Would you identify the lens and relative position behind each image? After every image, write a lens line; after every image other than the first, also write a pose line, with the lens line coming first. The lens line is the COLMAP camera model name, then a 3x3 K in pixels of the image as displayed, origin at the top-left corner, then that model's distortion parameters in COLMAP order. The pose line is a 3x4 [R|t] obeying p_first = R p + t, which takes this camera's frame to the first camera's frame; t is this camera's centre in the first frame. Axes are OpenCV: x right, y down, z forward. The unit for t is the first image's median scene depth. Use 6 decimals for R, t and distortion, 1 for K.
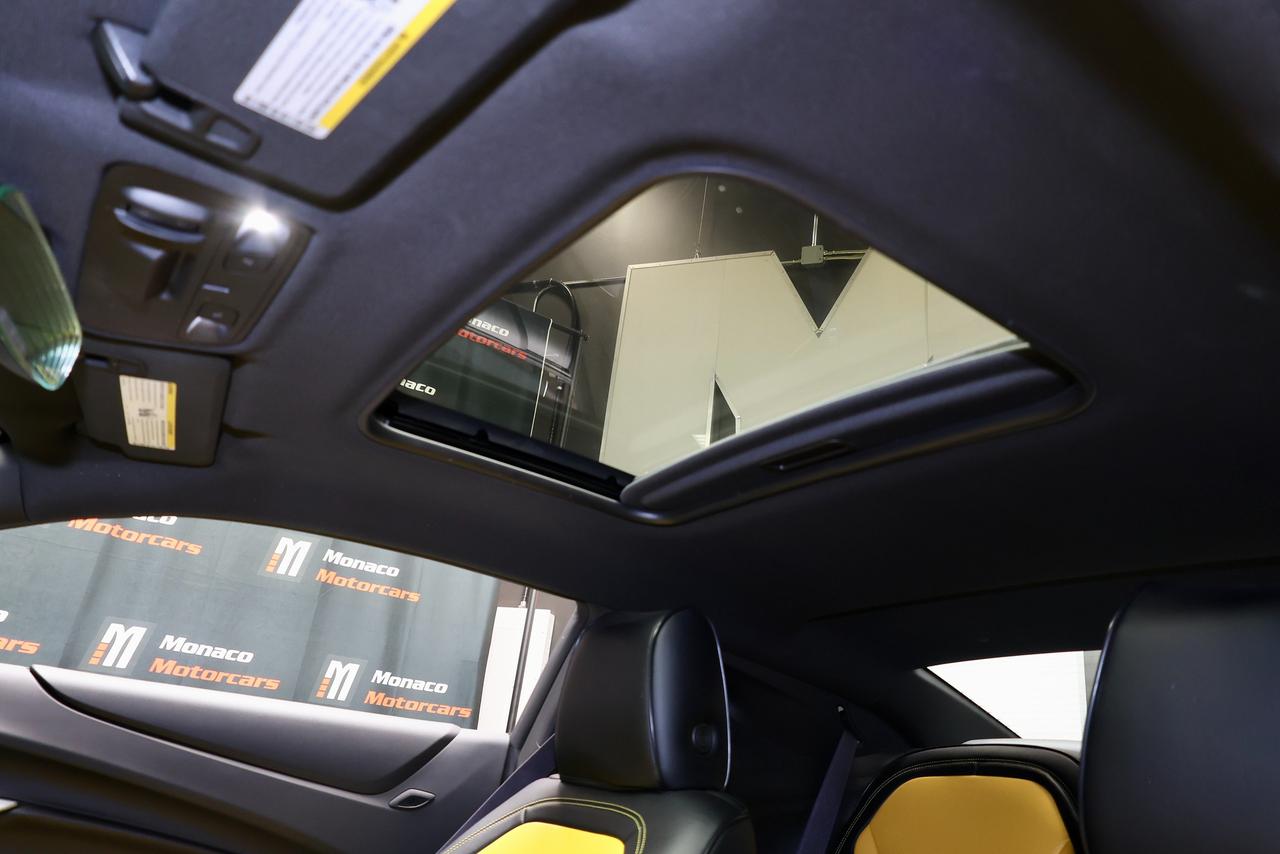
lens RADIAL K [[875.7, 0, 640.0], [0, 875.7, 427.0], [0, 0, 1]] dist [-0.017468, 0.008067]
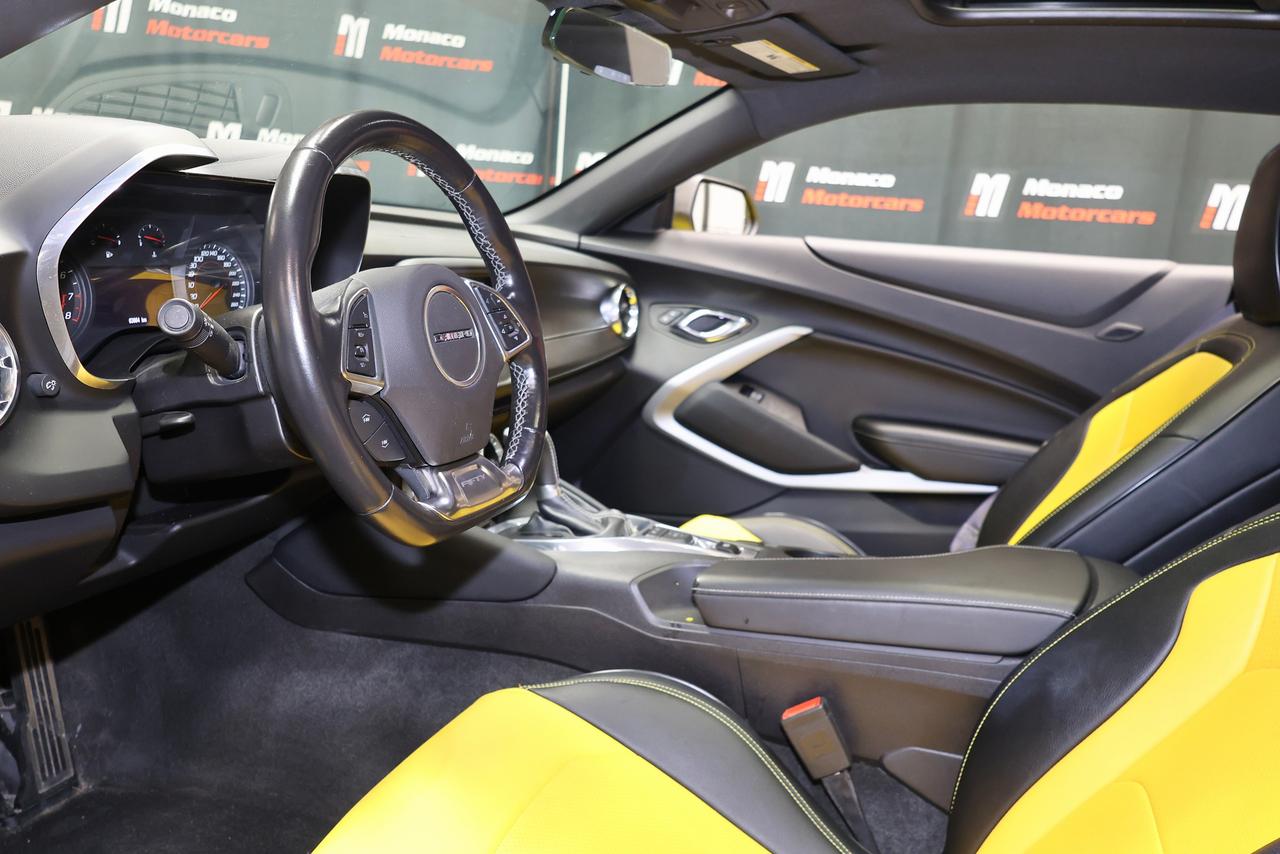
lens RADIAL K [[1093.2, 0, 640.0], [0, 1093.2, 427.0], [0, 0, 1]] dist [0.000271, -0.005244]
pose [[0.570640, 0.083048, -0.816990, 0.386125], [0.307565, 0.900847, 0.306396, -0.042782], [0.761429, -0.426119, 0.488517, -0.111808]]
